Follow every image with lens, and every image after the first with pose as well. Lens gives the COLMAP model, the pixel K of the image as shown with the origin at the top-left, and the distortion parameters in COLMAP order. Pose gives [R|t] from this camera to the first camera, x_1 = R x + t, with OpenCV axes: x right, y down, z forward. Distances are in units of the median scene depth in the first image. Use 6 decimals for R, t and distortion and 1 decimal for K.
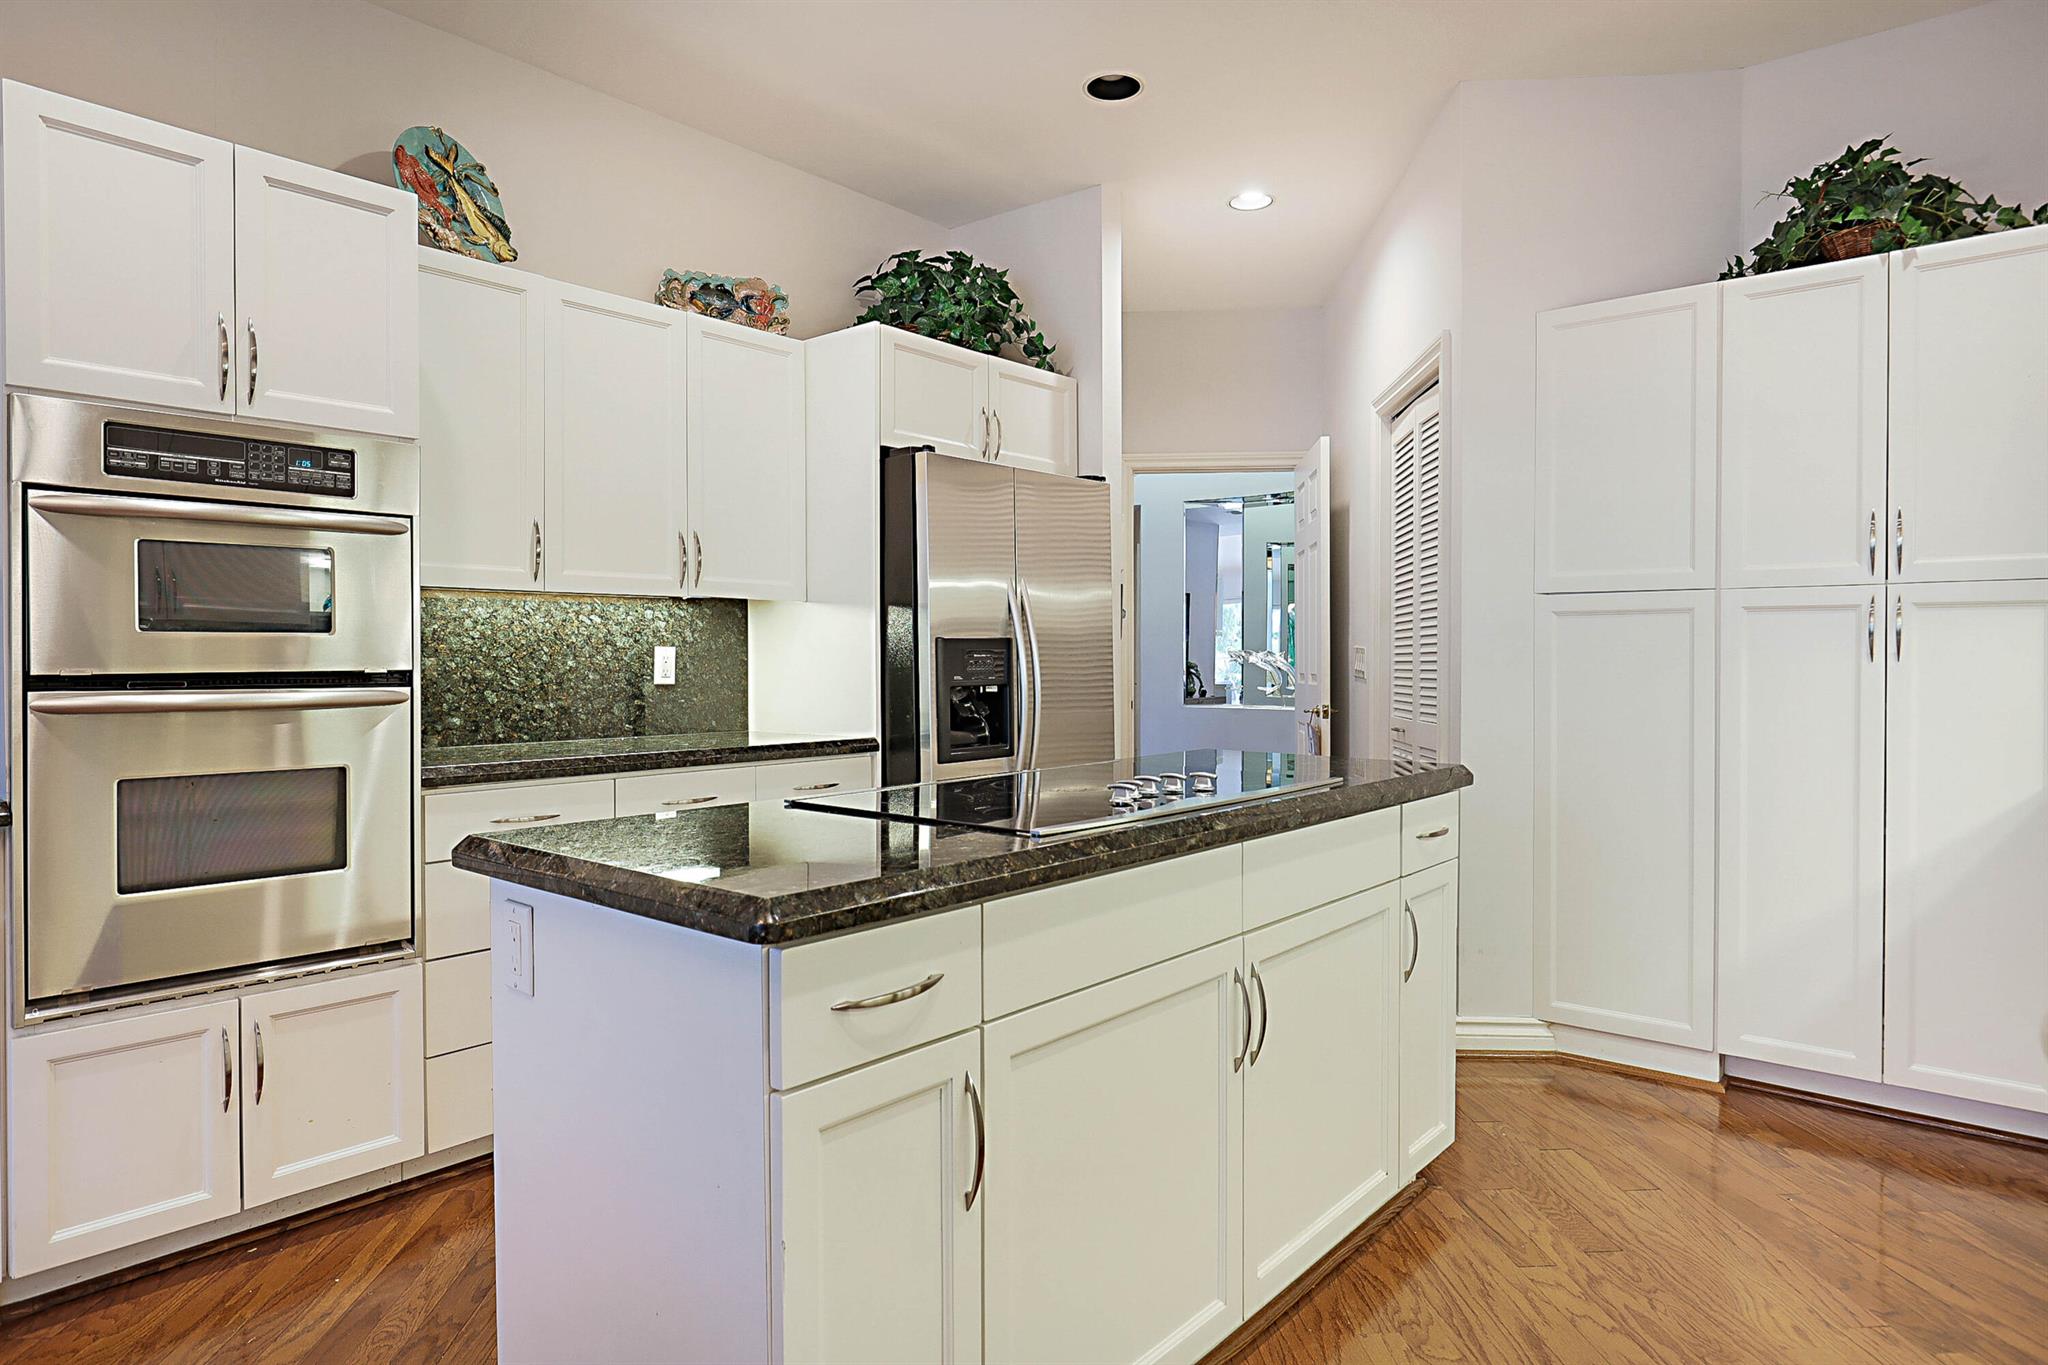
lens RADIAL K [[1192.0, 0, 1024.4], [0, 1192.0, 673.2], [0, 0, 1]] dist [-0.000556, -0.002096]
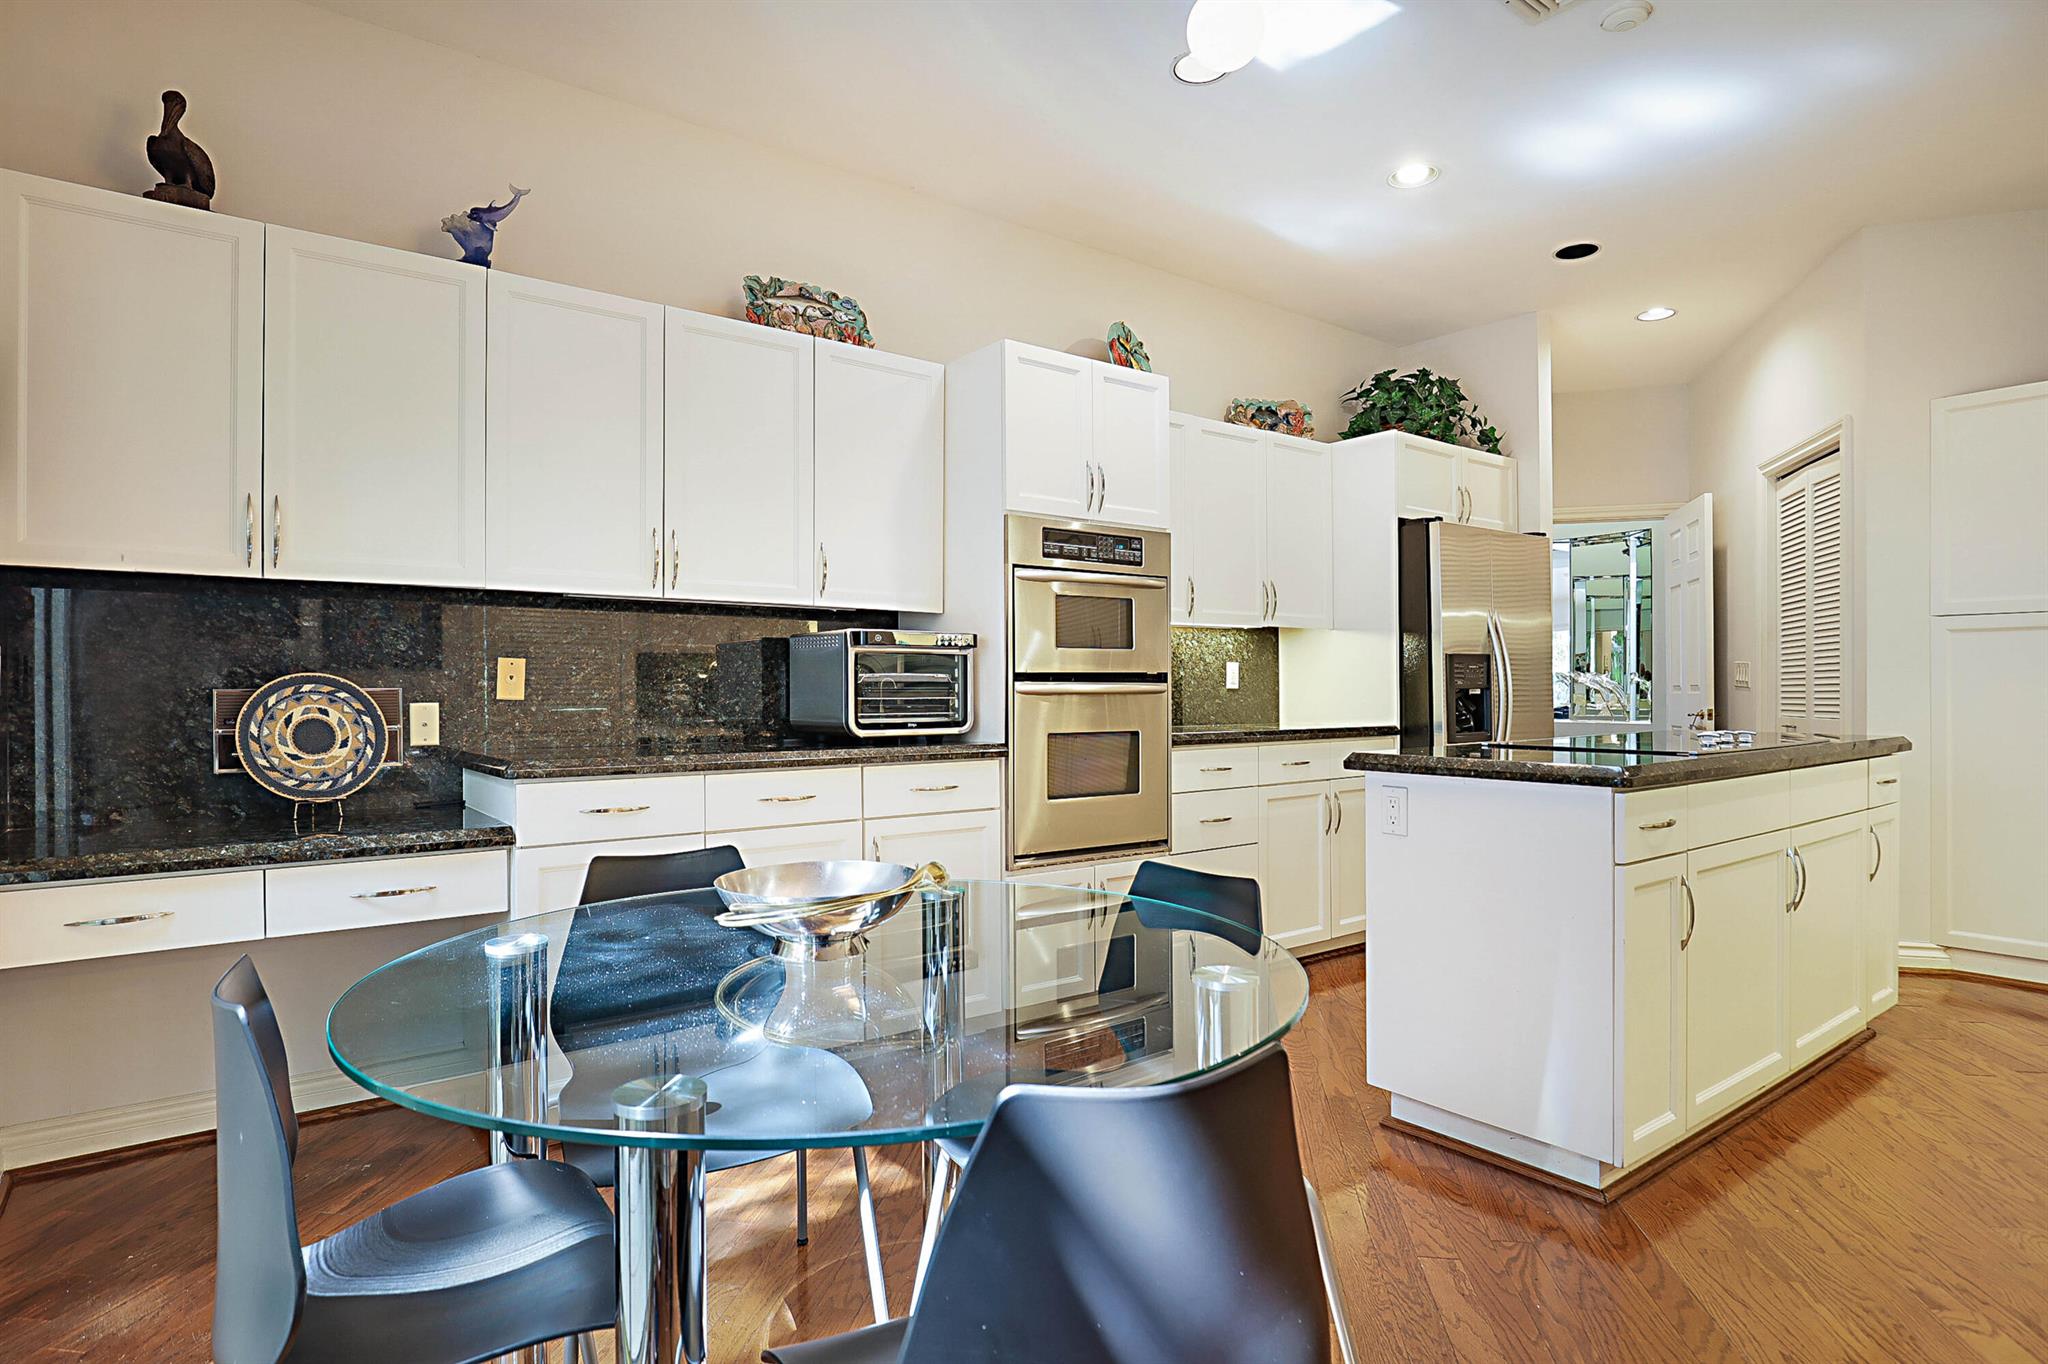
lens RADIAL K [[1113.3, 0, 1028.0], [0, 1113.3, 693.4], [0, 0, 1]] dist [-0.006994, 0.002348]
pose [[0.980251, -0.001644, -0.197752, -0.262273], [-0.000241, 0.999955, -0.009506, 0.026059], [0.197759, 0.009366, 0.980206, -0.334136]]
